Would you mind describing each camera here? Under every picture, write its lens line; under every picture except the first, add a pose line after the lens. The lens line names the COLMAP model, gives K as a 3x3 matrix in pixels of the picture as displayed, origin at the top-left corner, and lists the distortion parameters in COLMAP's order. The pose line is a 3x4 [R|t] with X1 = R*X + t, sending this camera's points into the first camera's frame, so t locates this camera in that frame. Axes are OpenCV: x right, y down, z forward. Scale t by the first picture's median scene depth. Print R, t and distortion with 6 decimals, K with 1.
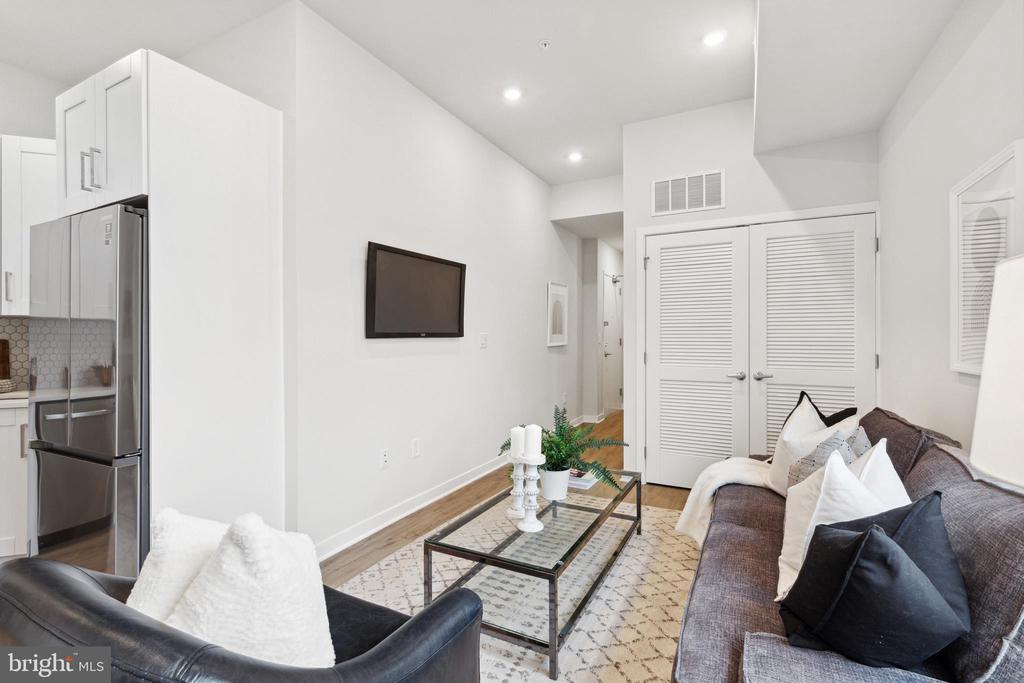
lens RADIAL K [[469.5, 0, 513.5], [0, 469.5, 337.3], [0, 0, 1]] dist [-0.000336, 0.000021]
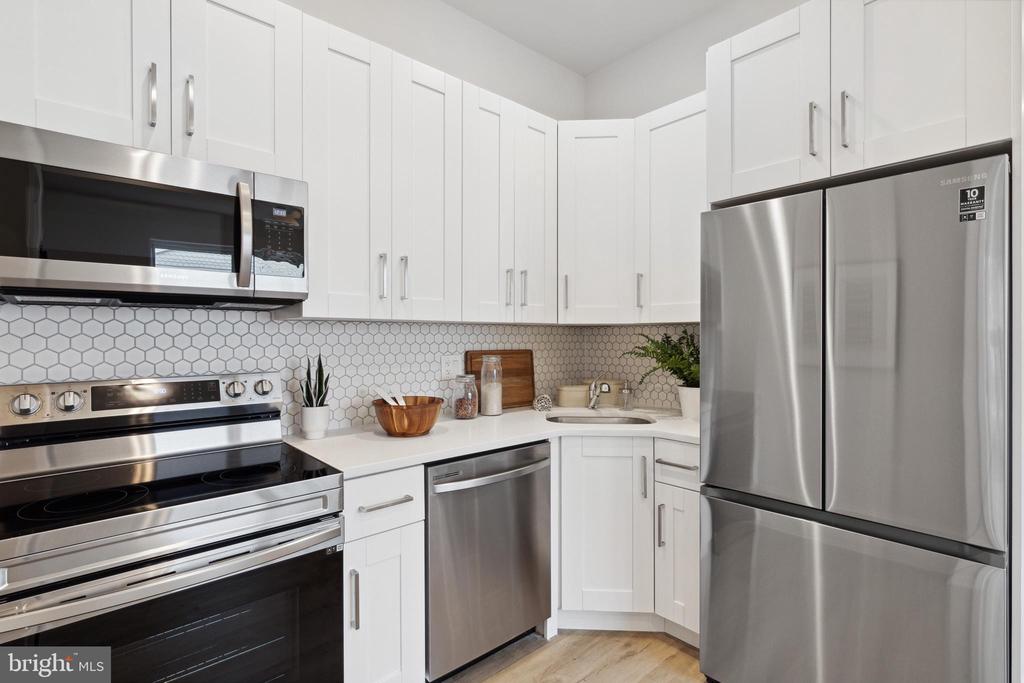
lens RADIAL K [[484.3, 0, 513.7], [0, 484.3, 335.7], [0, 0, 1]] dist [0.003507, -0.000095]
pose [[0.934168, 0.004817, -0.356802, -1.068786], [-0.004237, 0.999988, 0.002406, -0.034091], [0.356809, -0.000736, 0.934177, 0.135982]]
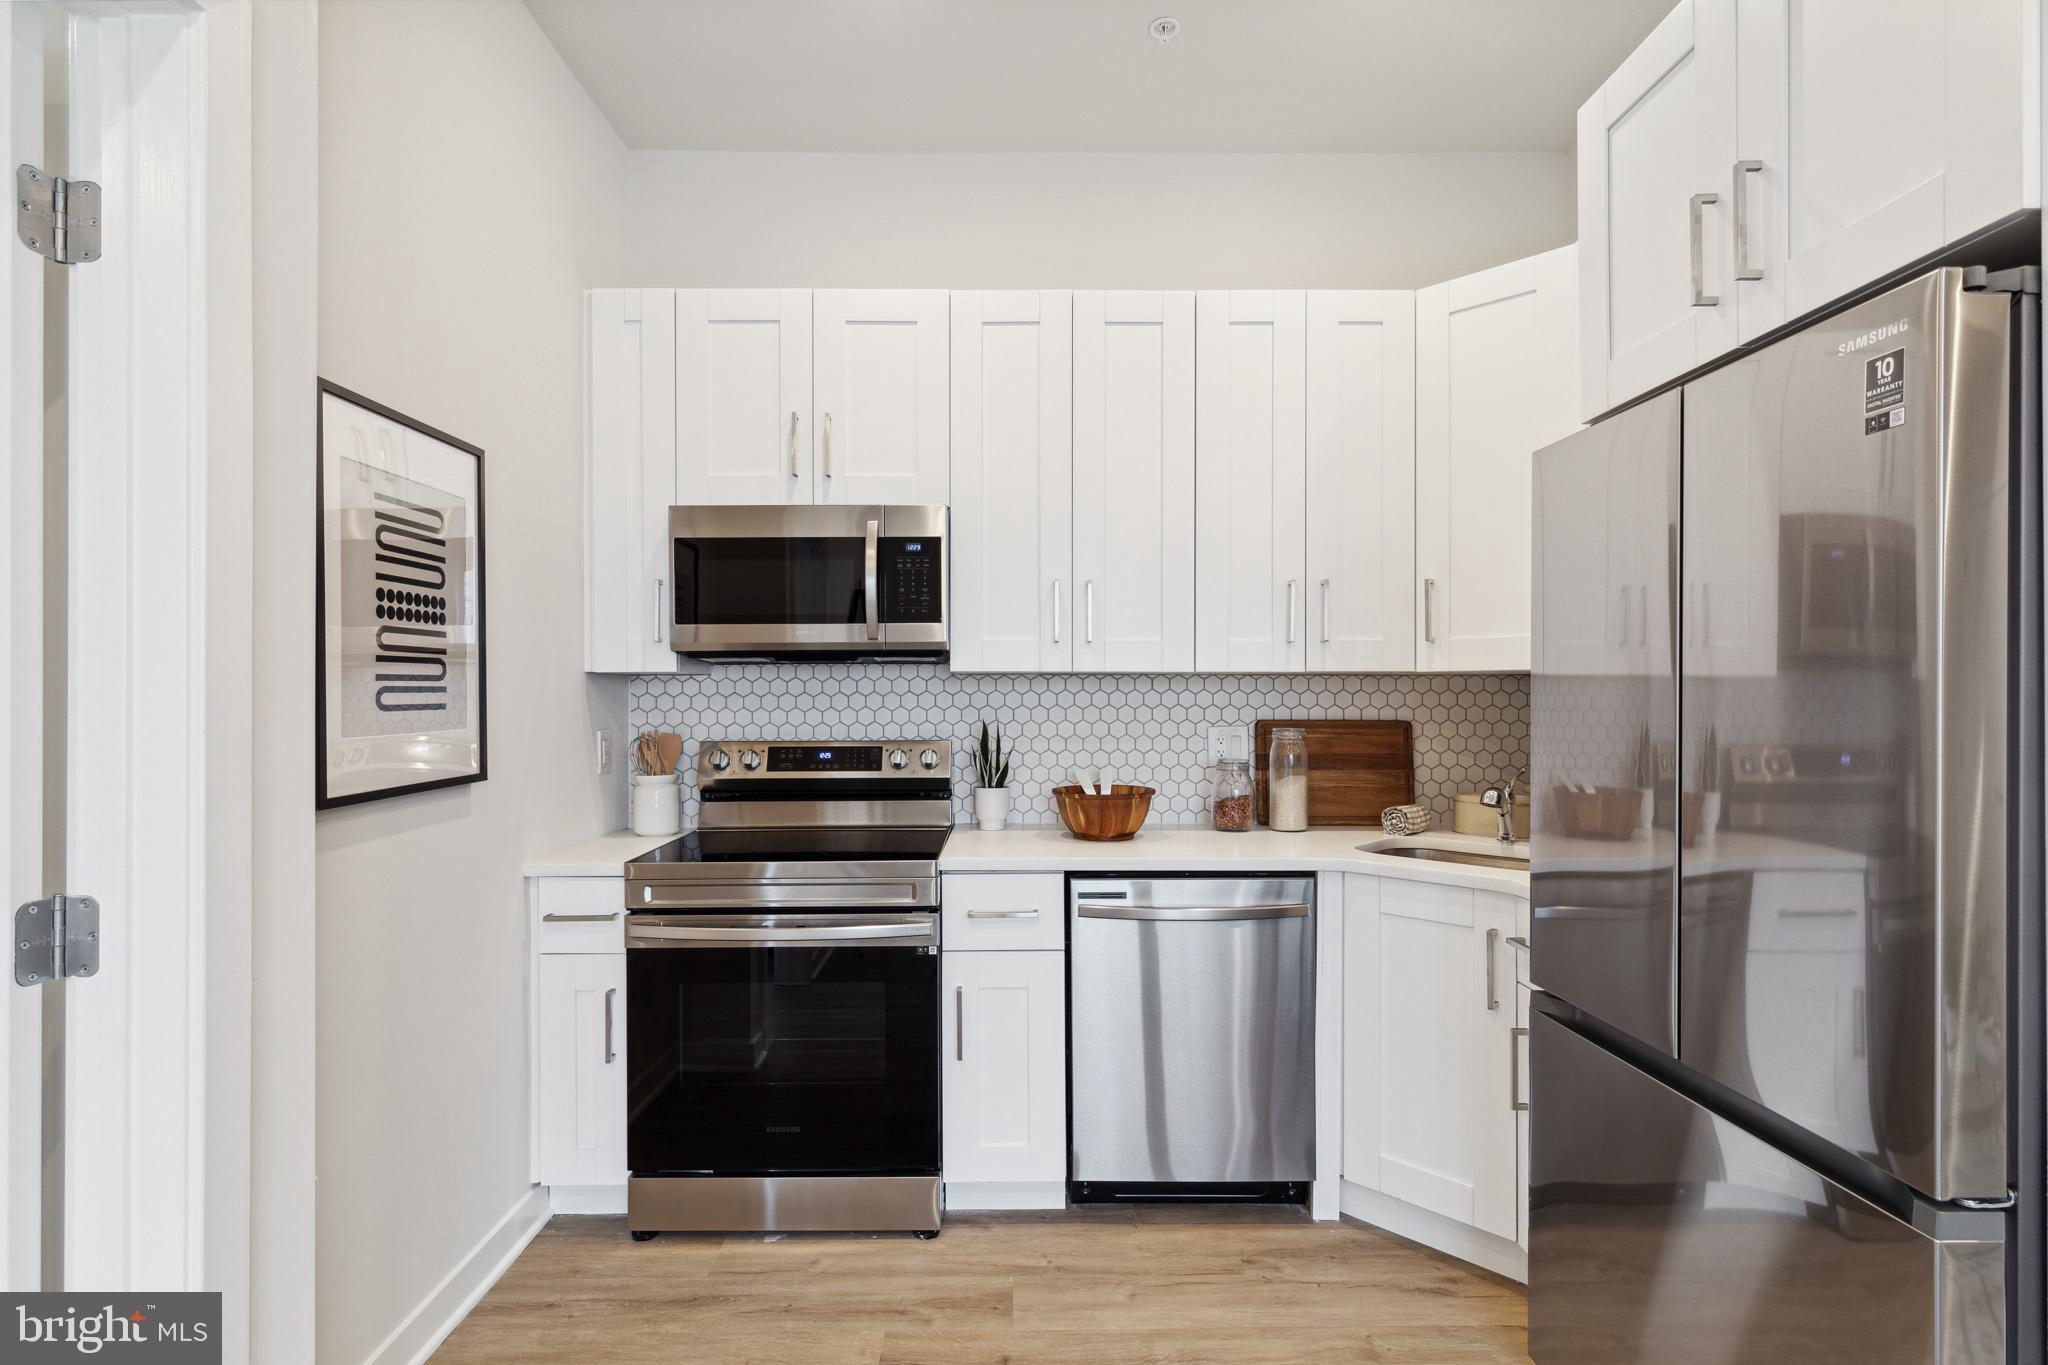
lens RADIAL K [[968.6, 0, 1027.0], [0, 968.6, 691.0], [0, 0, 1]] dist [0.003507, -0.000095]
pose [[0.475247, 0.000585, -0.879852, -0.529839], [-0.000844, 1.000000, 0.000209, -0.035731], [0.879852, 0.000643, 0.475247, 0.238227]]
